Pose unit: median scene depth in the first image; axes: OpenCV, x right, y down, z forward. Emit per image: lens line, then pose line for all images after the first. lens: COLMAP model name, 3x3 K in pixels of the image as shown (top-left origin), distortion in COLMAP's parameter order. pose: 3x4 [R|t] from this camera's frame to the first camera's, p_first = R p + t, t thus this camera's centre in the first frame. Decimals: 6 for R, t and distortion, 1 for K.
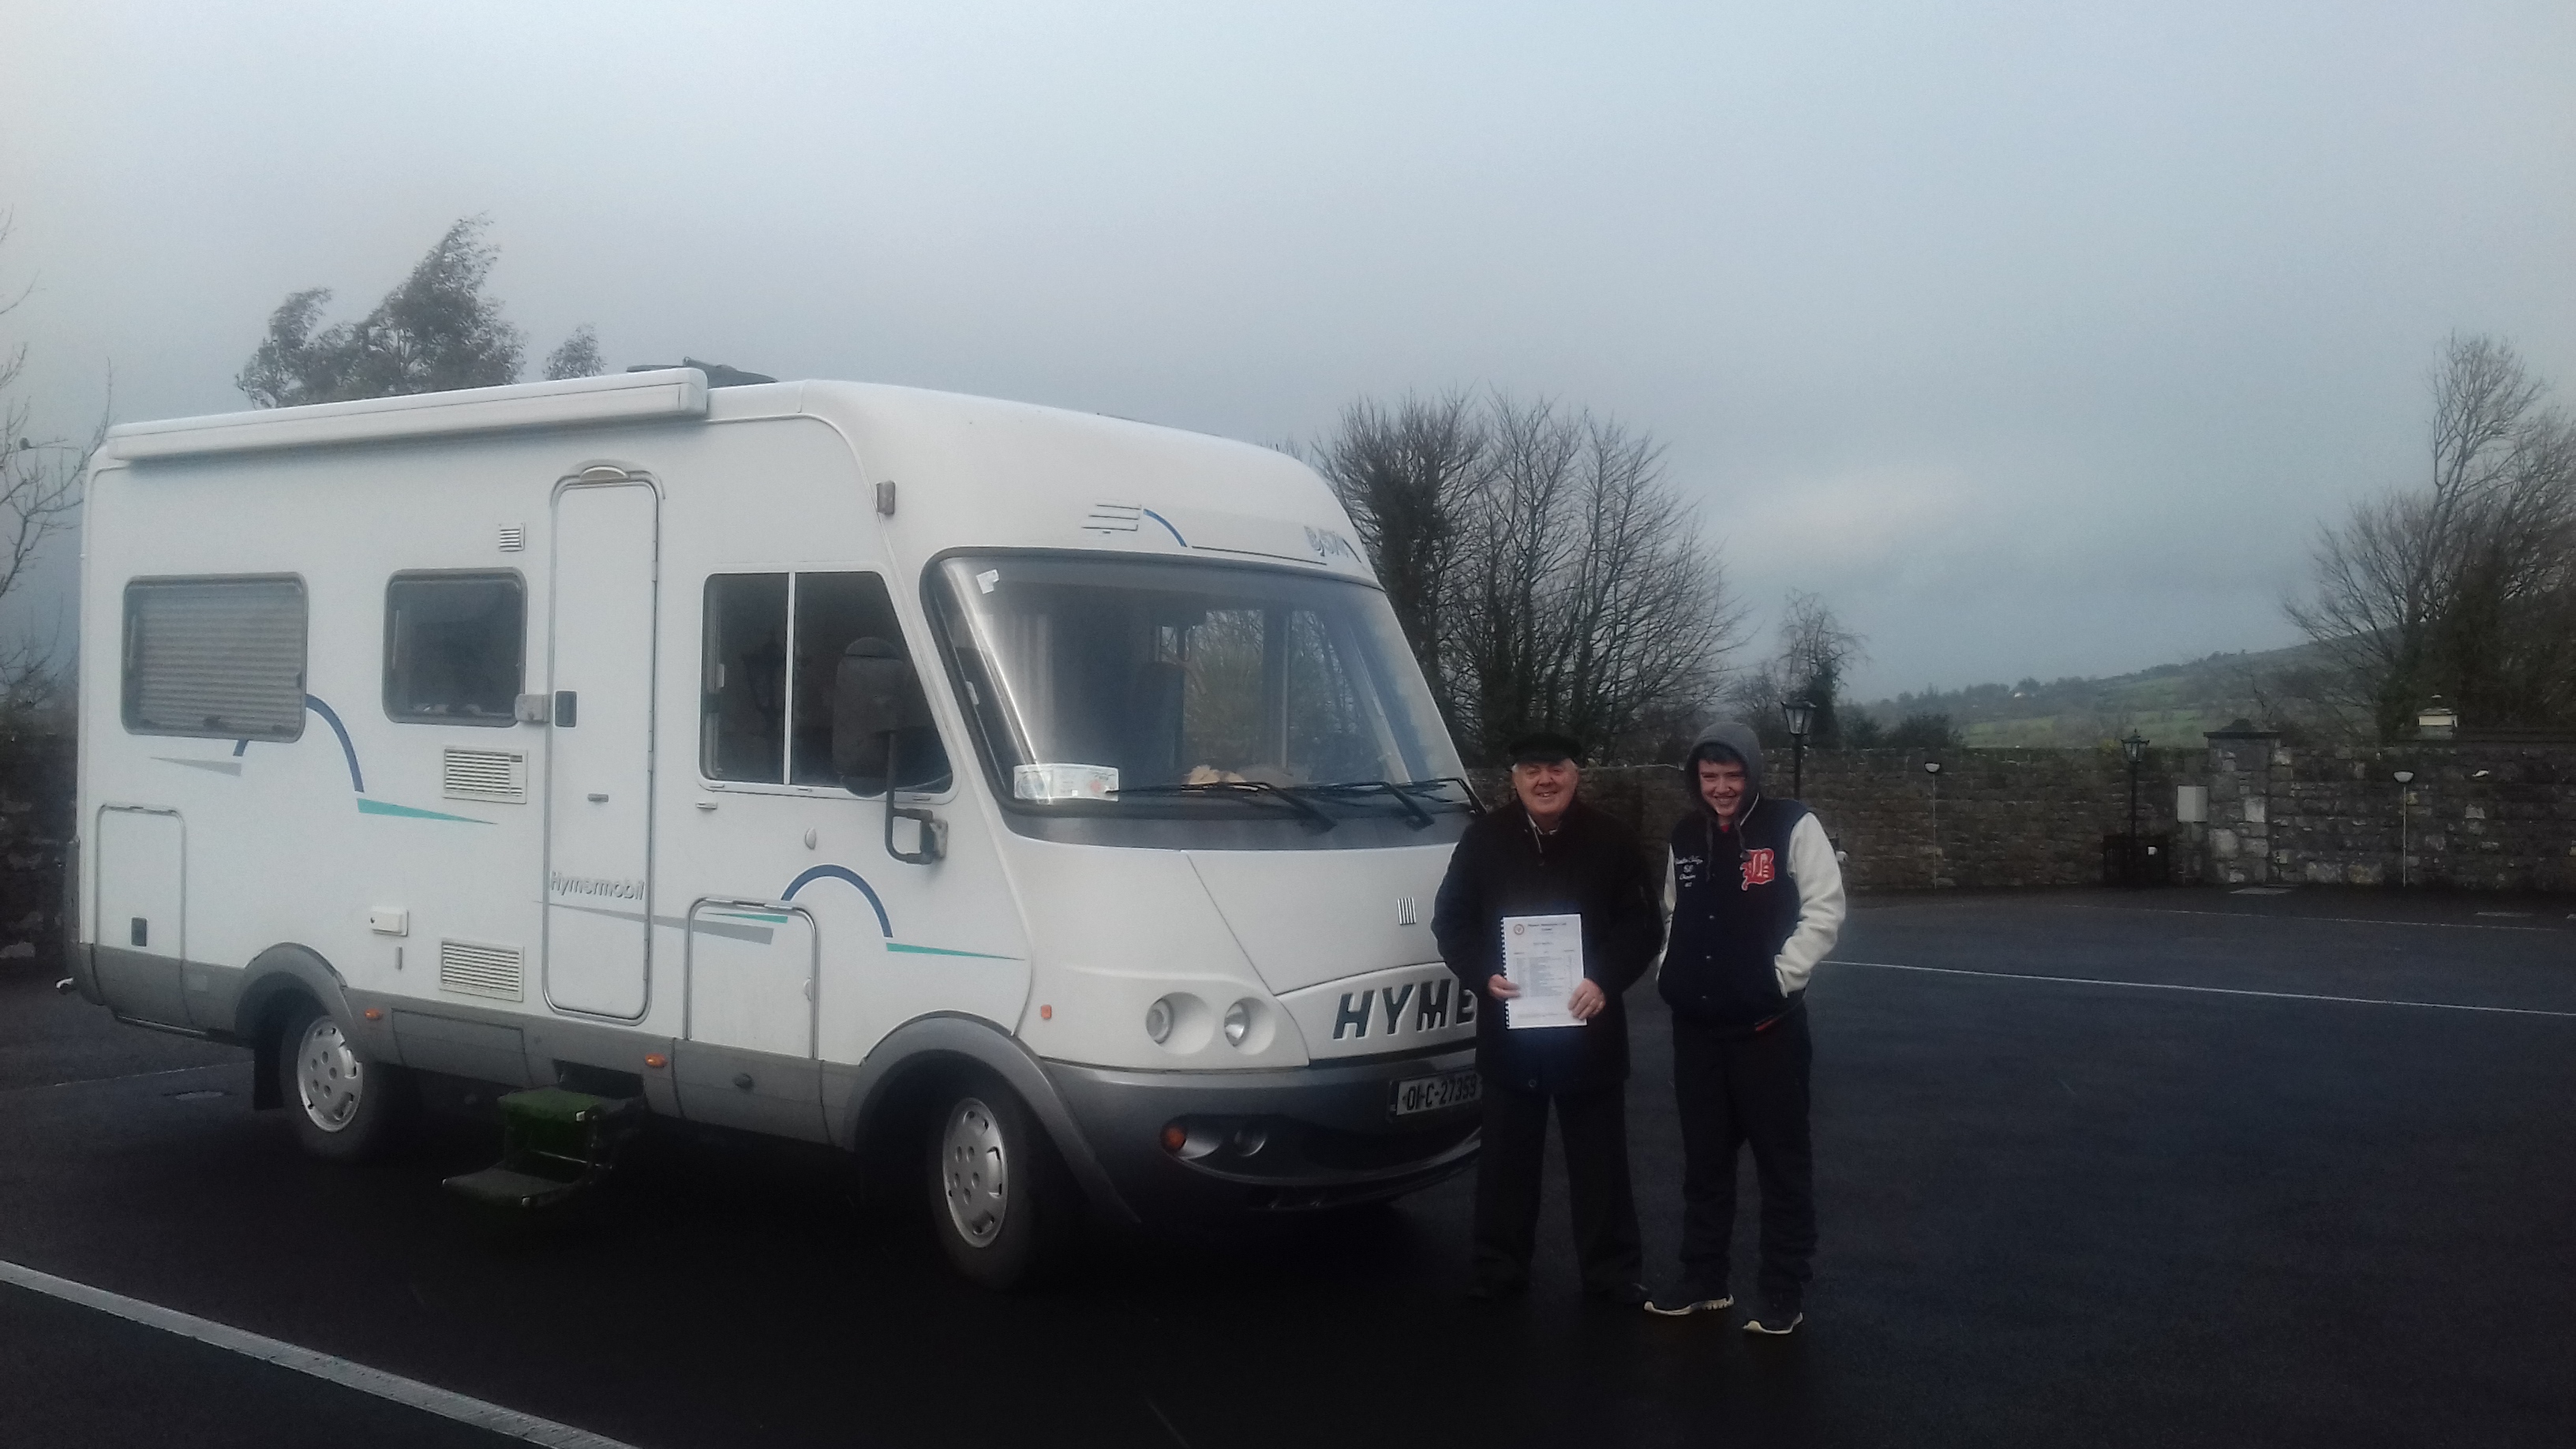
lens RADIAL K [[2456.4, 0, 1289.1], [0, 2456.4, 732.1], [0, 0, 1]] dist [0.036697, 0.000000]
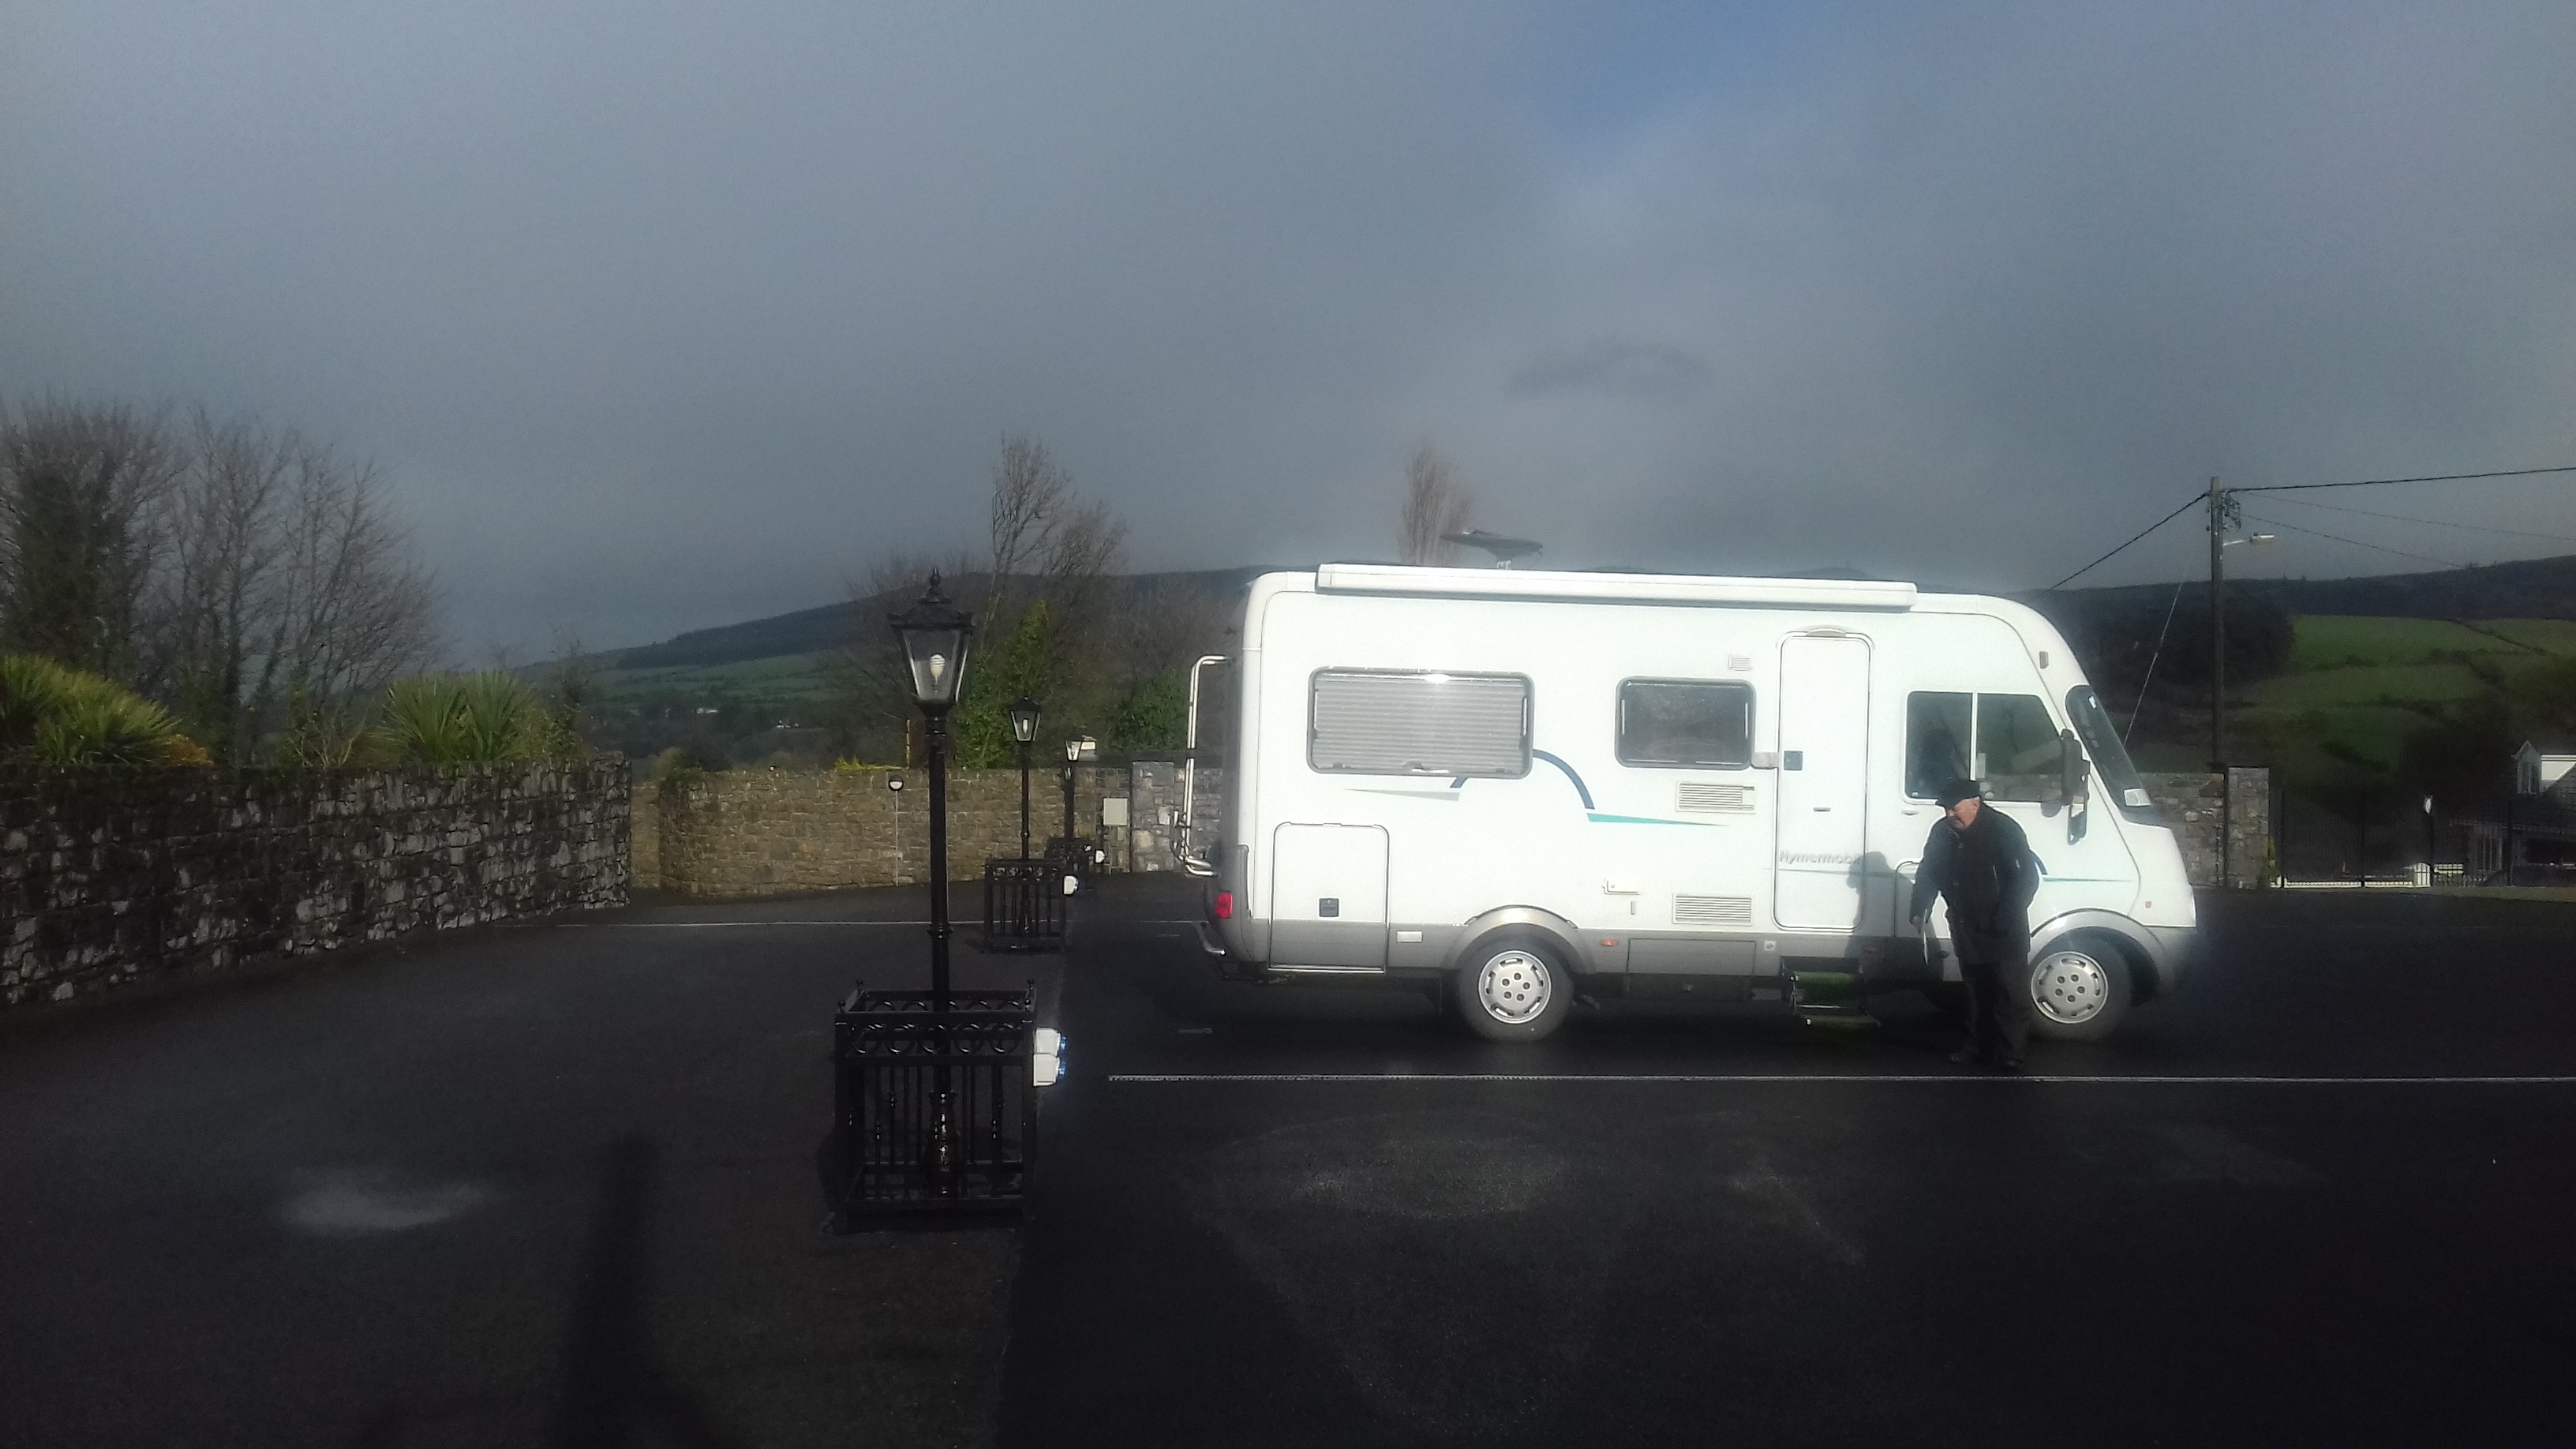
lens RADIAL K [[2456.4, 0, 1290.1], [0, 2456.4, 738.0], [0, 0, 1]] dist [0.036697, 0.000000]
pose [[0.742349, 0.005980, 0.669986, -1.616549], [-0.003691, 0.999981, -0.004835, -0.014406], [-0.670003, 0.001116, 0.742358, -0.078086]]
